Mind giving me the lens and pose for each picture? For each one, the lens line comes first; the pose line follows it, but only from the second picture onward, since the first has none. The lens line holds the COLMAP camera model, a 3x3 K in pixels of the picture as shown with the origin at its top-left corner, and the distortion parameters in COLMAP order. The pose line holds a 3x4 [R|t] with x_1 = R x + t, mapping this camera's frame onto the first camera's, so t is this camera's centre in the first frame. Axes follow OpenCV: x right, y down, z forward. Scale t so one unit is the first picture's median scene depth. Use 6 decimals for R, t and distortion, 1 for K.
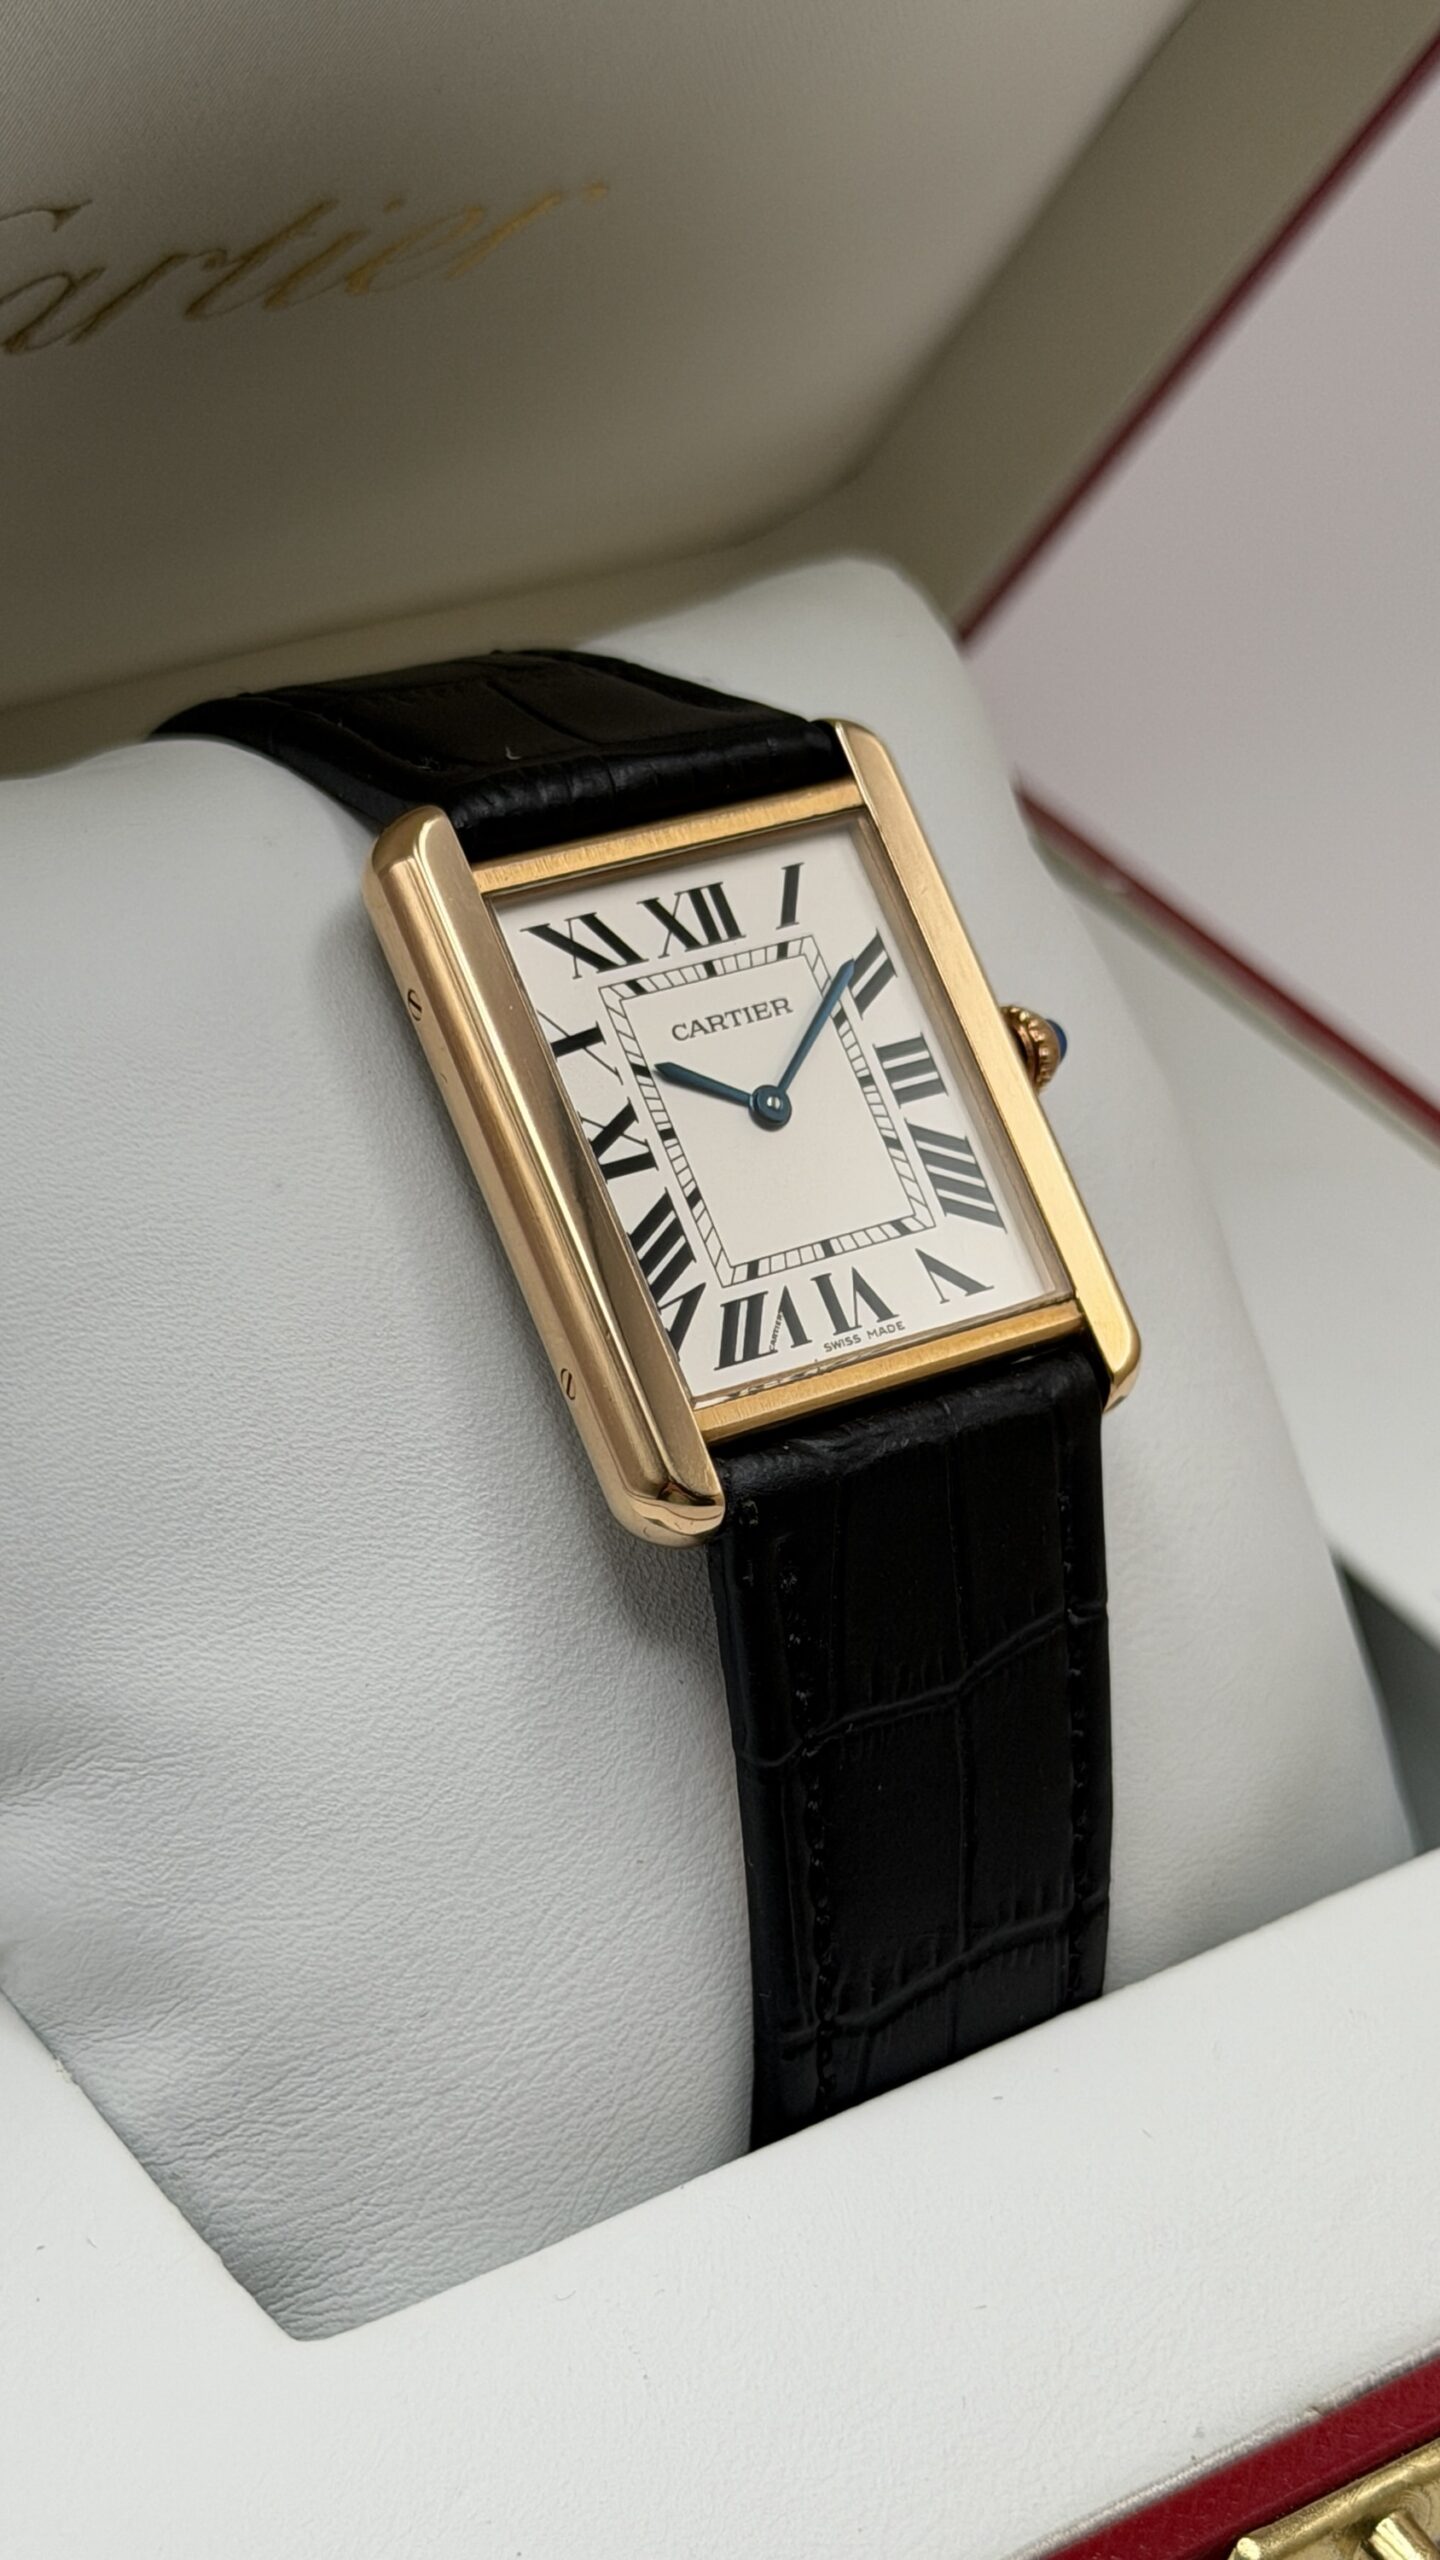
lens RADIAL K [[5148.3, 0, 721.1], [0, 5148.3, 1276.3], [0, 0, 1]] dist [0.071536, 0.000000]
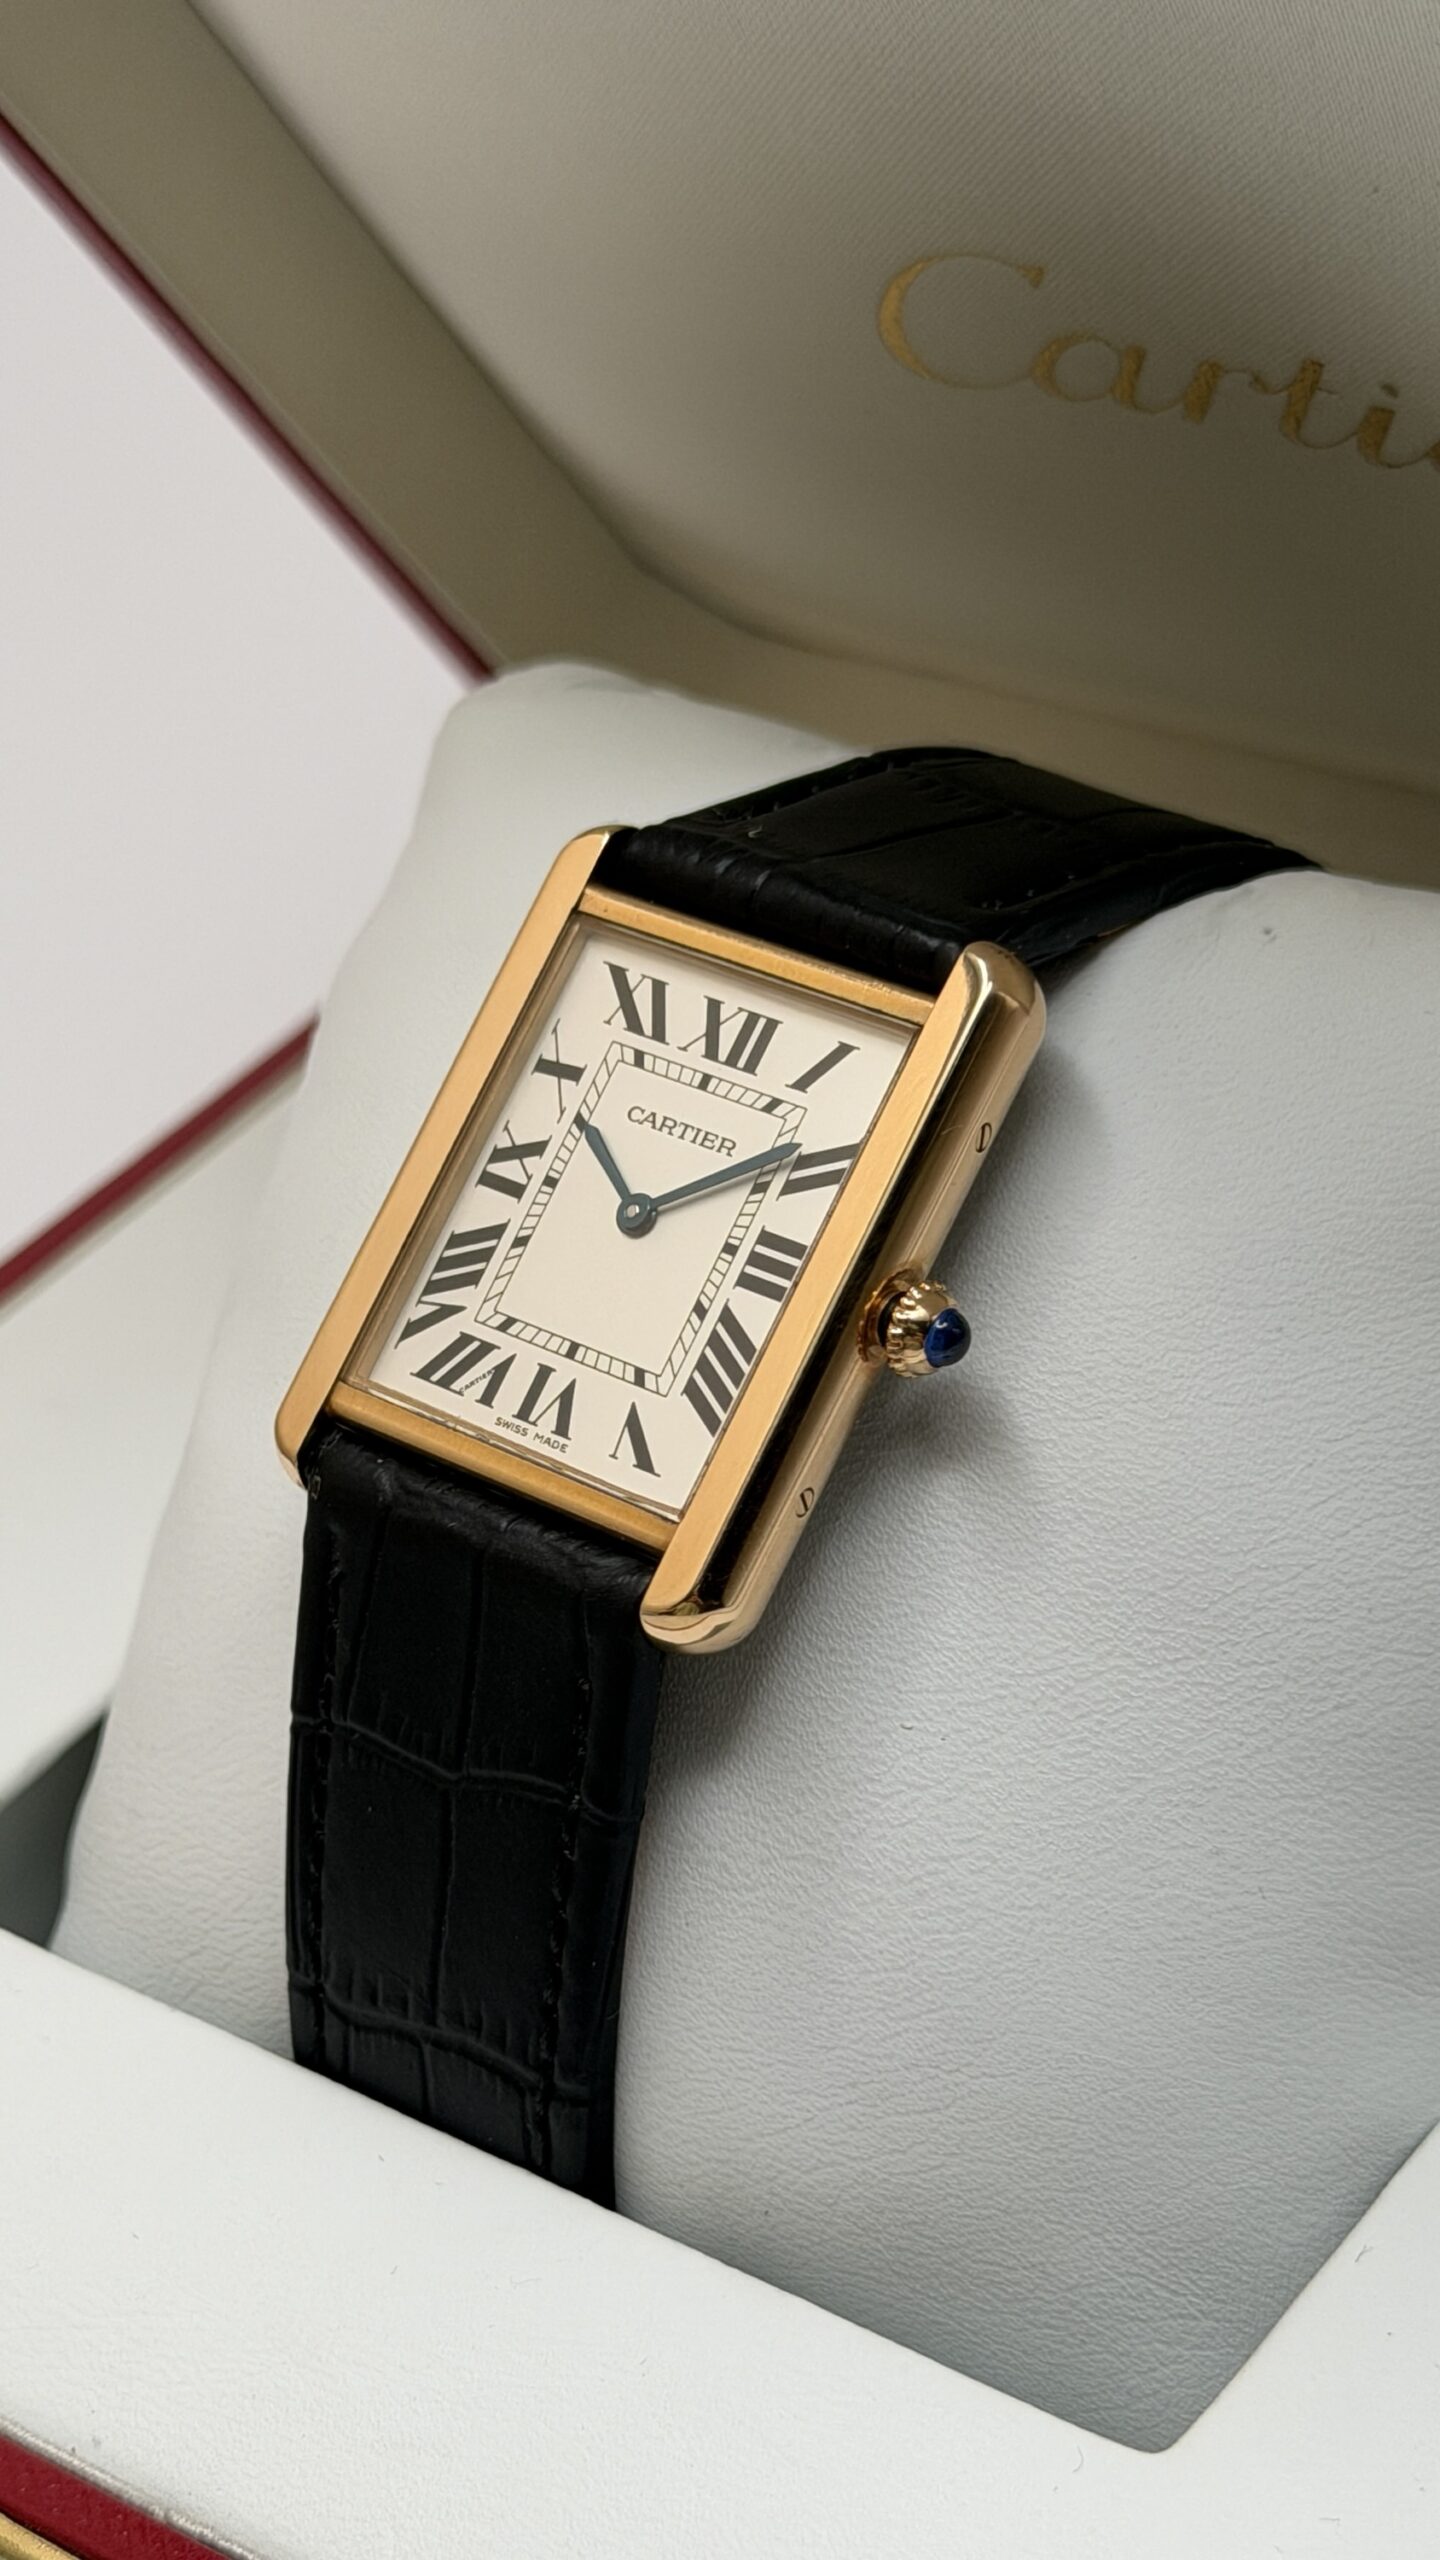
lens RADIAL K [[5148.3, 0, 726.0], [0, 5148.3, 1279.7], [0, 0, 1]] dist [0.071536, 0.000000]
pose [[0.276575, 0.429372, -0.859736, 0.900715], [-0.416405, 0.859830, 0.295463, -0.331810], [0.866090, 0.276281, 0.416601, 0.589597]]
